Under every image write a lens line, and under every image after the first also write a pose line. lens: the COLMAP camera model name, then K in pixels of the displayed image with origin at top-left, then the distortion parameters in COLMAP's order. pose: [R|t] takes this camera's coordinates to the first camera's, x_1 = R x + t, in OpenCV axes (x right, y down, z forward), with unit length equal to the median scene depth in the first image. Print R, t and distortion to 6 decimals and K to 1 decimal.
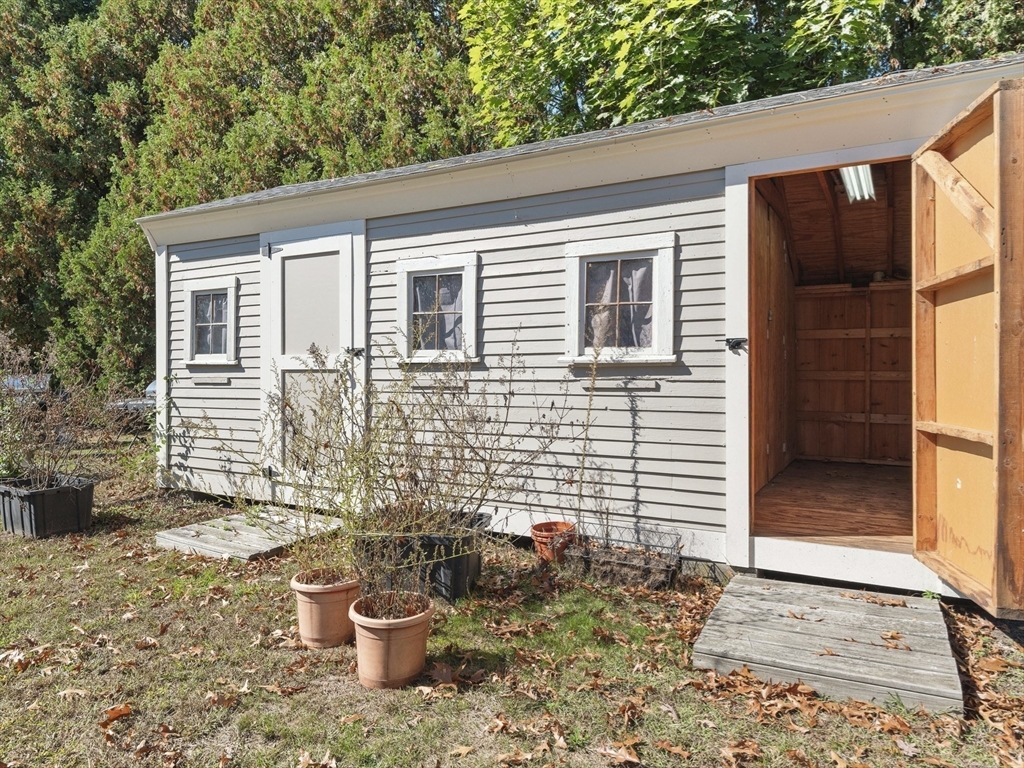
lens RADIAL K [[660.9, 0, 512.7], [0, 660.9, 365.3], [0, 0, 1]] dist [-0.003806, -0.001717]
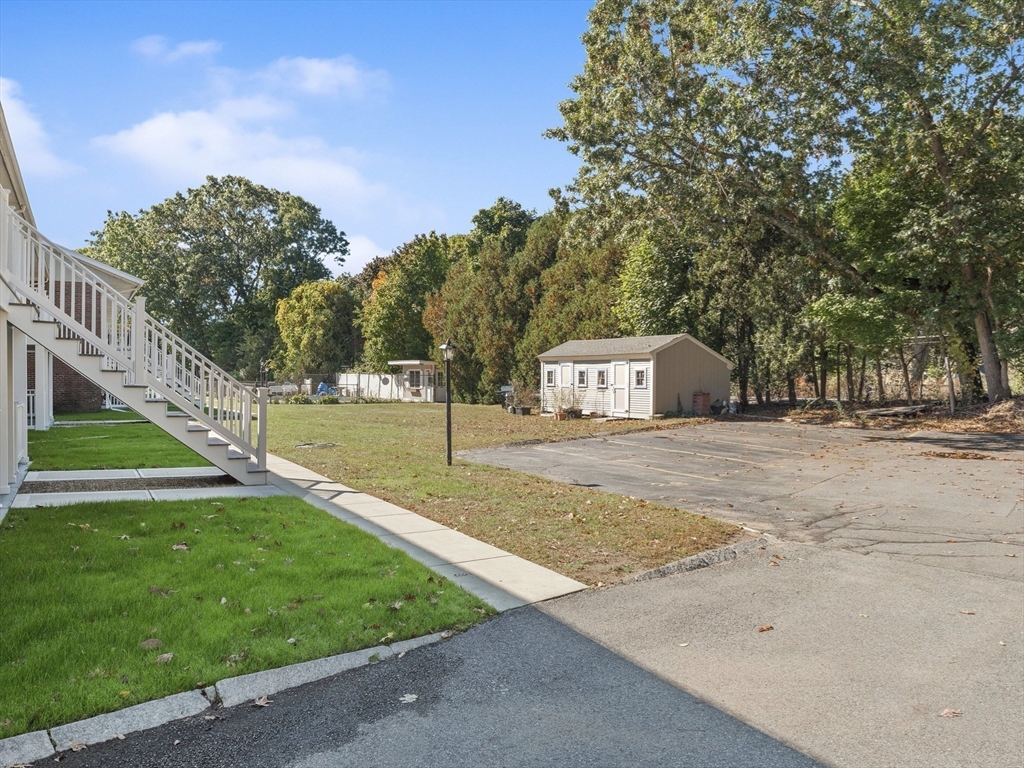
lens RADIAL K [[772.6, 0, 512.0], [0, 772.6, 384.0], [0, 0, 1]] dist [0.000759, 0.000442]
pose [[0.852172, 0.010218, -0.523163, 2.314900], [-0.000698, 0.999831, 0.018389, -0.119840], [0.523262, -0.015305, 0.852034, -4.066979]]
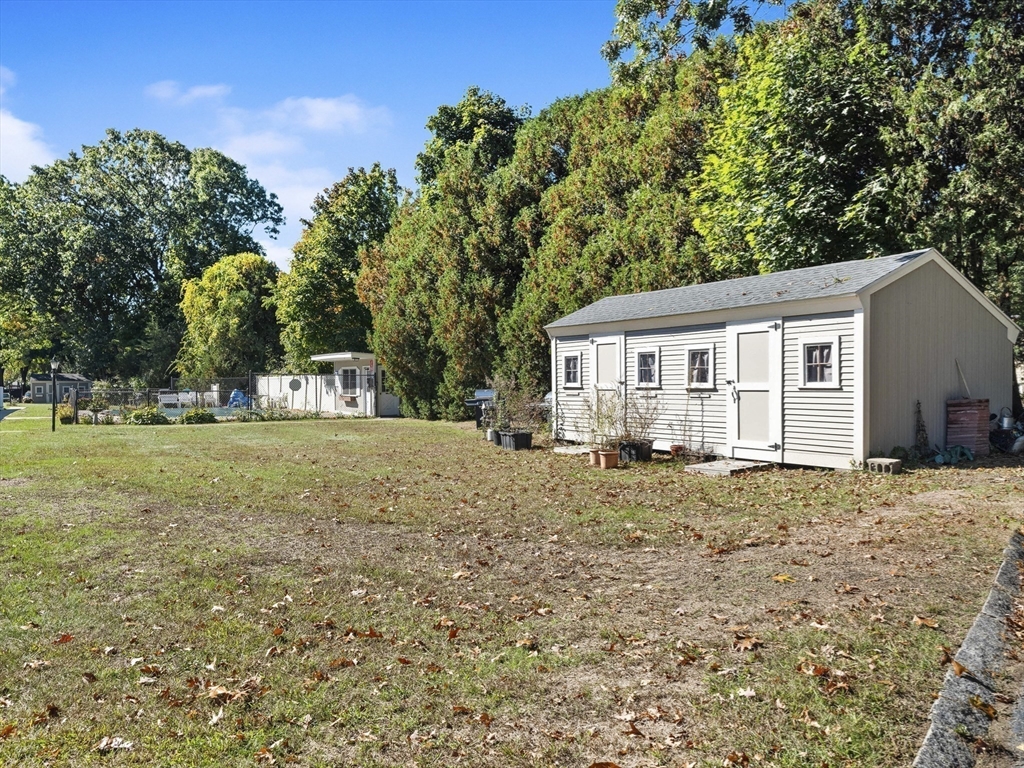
lens RADIAL K [[791.8, 0, 512.0], [0, 791.8, 384.0], [0, 0, 1]] dist [-0.000531, -0.002499]
pose [[0.862028, -0.003783, -0.506846, 0.803205], [0.011200, 0.999870, 0.011585, -0.047282], [0.506737, -0.015663, 0.861959, -1.573022]]
